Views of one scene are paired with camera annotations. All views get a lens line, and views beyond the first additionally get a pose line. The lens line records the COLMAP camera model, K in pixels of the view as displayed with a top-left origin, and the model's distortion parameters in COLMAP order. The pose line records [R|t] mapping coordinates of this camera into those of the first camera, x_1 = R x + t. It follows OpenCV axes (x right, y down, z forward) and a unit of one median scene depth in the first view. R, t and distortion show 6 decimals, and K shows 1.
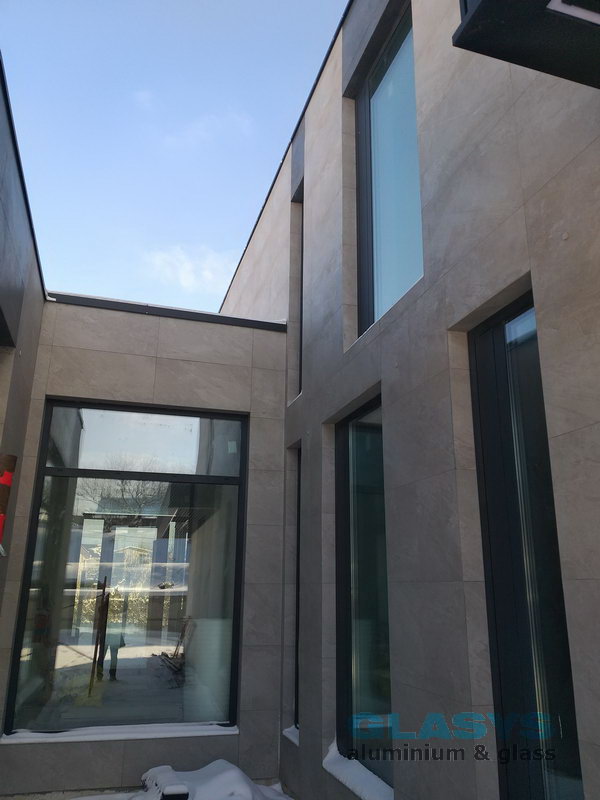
lens RADIAL K [[634.2, 0, 301.3], [0, 634.2, 405.6], [0, 0, 1]] dist [0.068703, -0.097031]
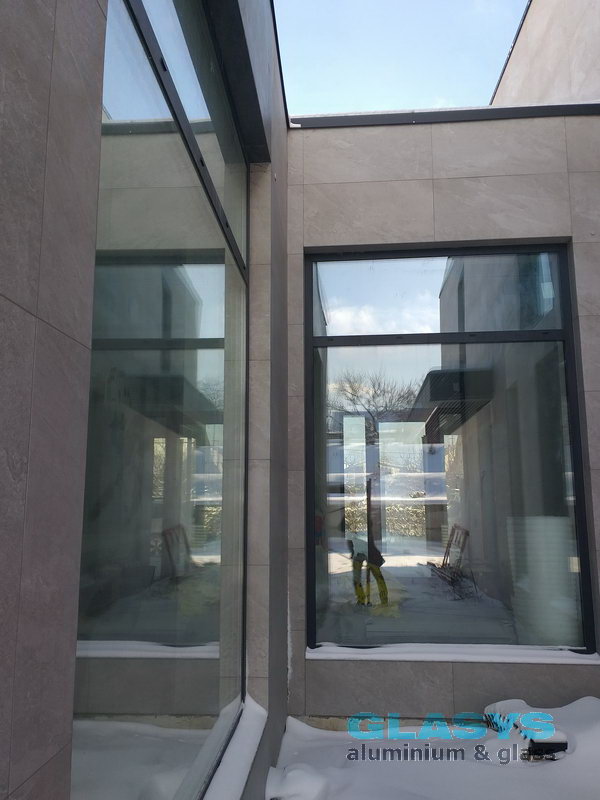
lens RADIAL K [[634.2, 0, 284.3], [0, 634.2, 414.7], [0, 0, 1]] dist [0.068703, -0.097031]
pose [[0.932530, -0.069219, -0.354396, -0.157950], [0.116980, 0.986437, 0.115145, 0.097609], [0.341619, -0.148833, 0.927979, 0.226196]]
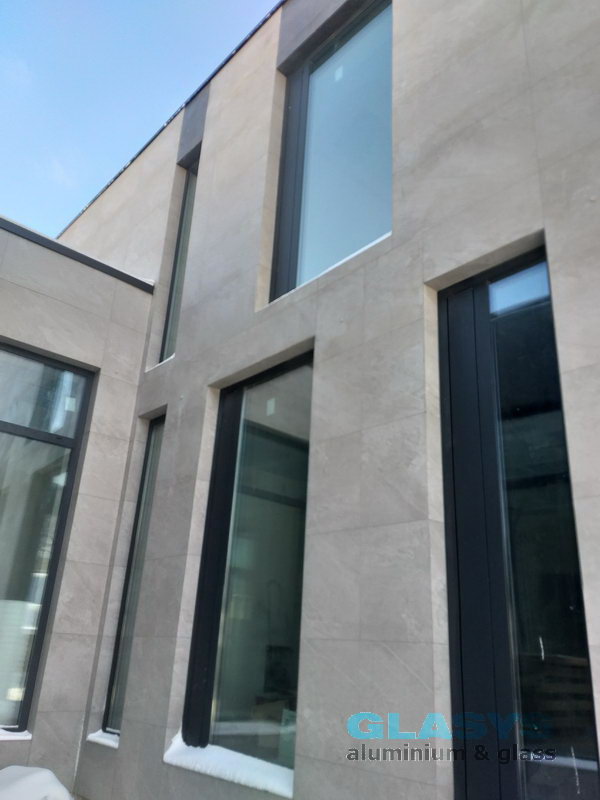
lens RADIAL K [[634.2, 0, 313.4], [0, 634.2, 412.0], [0, 0, 1]] dist [0.068703, -0.097031]
pose [[0.897249, 0.187954, 0.399521, -0.178487], [-0.157699, 0.981604, -0.107633, 0.132591], [-0.412402, 0.033569, 0.910383, 0.093915]]
